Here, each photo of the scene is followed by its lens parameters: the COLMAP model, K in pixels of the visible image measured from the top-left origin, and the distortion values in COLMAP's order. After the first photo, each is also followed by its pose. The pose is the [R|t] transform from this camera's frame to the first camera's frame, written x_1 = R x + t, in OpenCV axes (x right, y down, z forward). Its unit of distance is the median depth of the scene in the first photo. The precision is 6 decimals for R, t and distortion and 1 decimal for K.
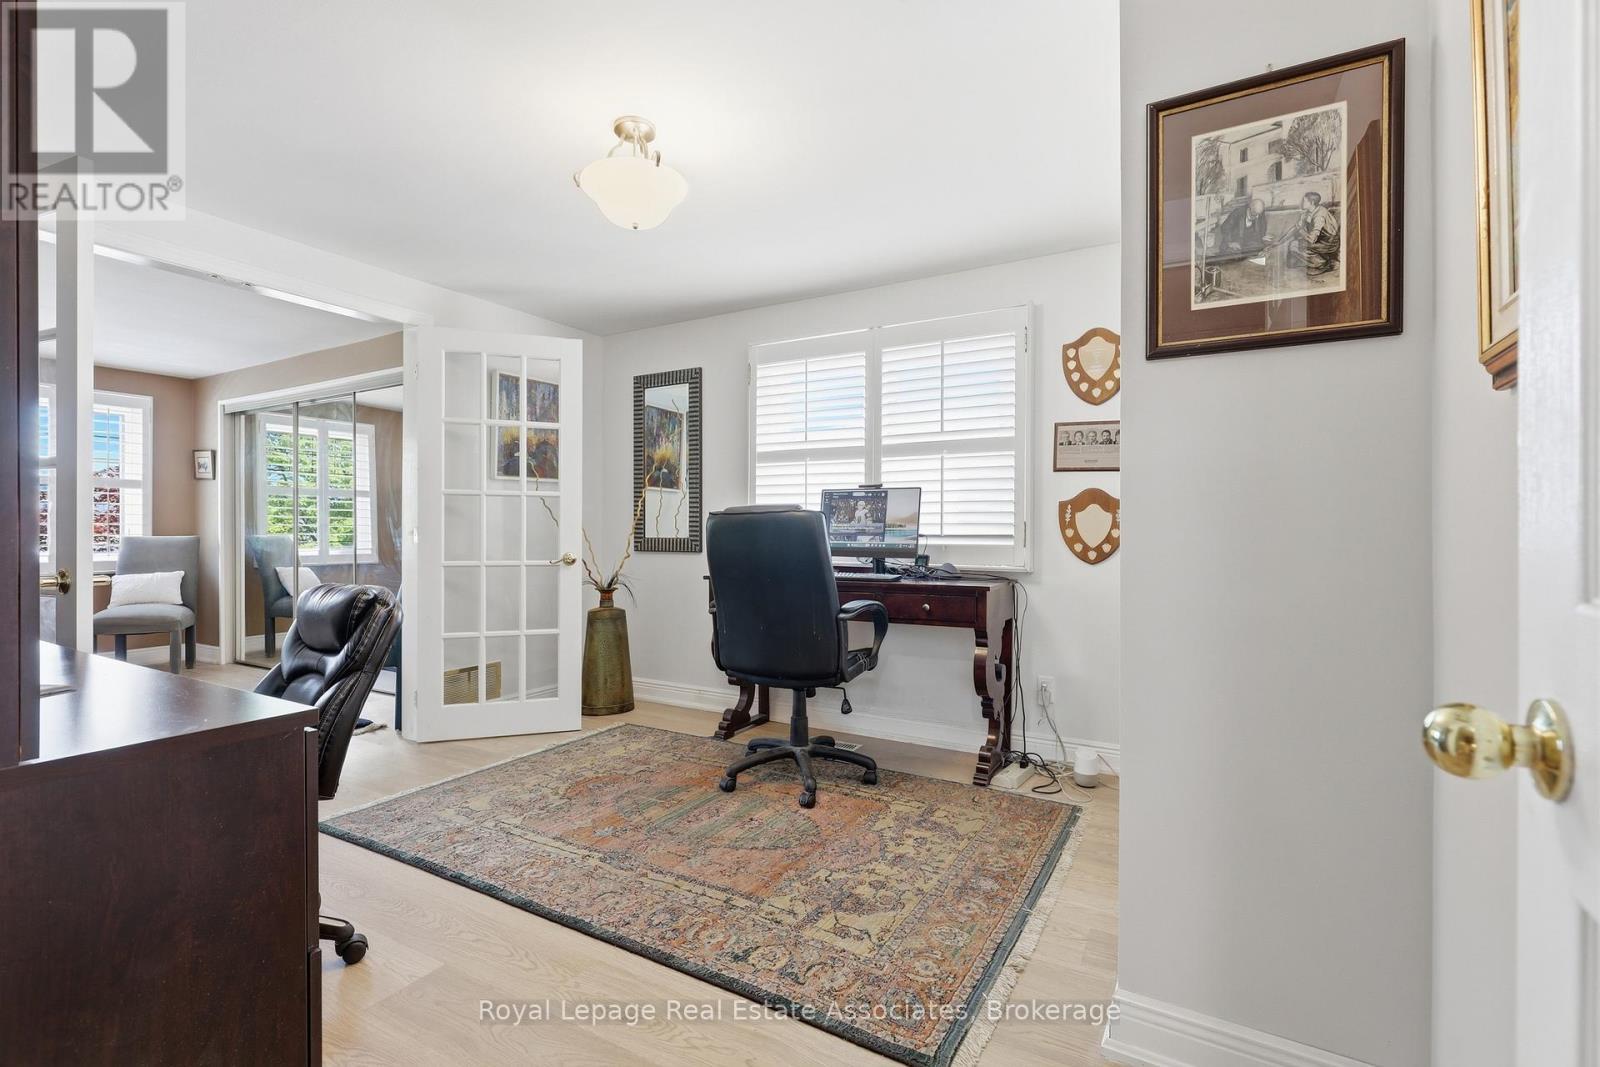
lens RADIAL K [[728.3, 0, 799.8], [0, 728.3, 531.7], [0, 0, 1]] dist [-0.003569, 0.000993]
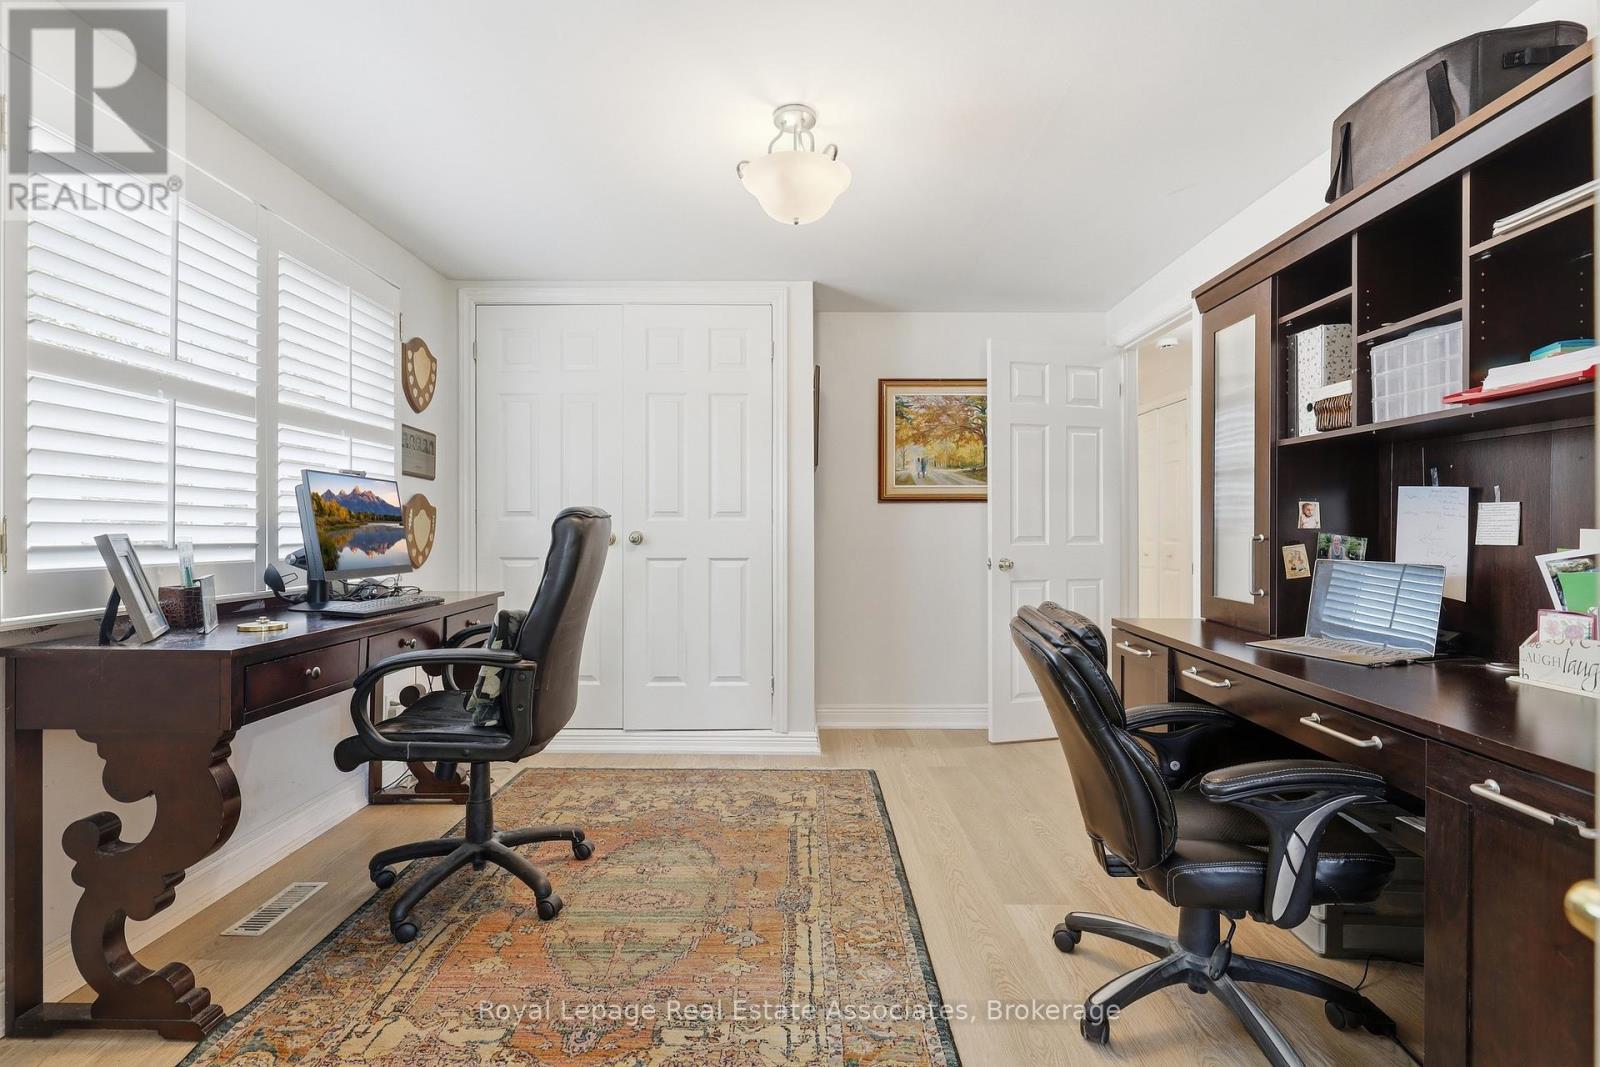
lens RADIAL K [[728.3, 0, 797.7], [0, 728.3, 537.3], [0, 0, 1]] dist [-0.003569, 0.000993]
pose [[-0.505564, -0.011289, 0.862715, -0.993052], [-0.004970, 0.999936, 0.010172, -0.017044], [-0.862775, 0.000855, -0.505587, 1.399994]]
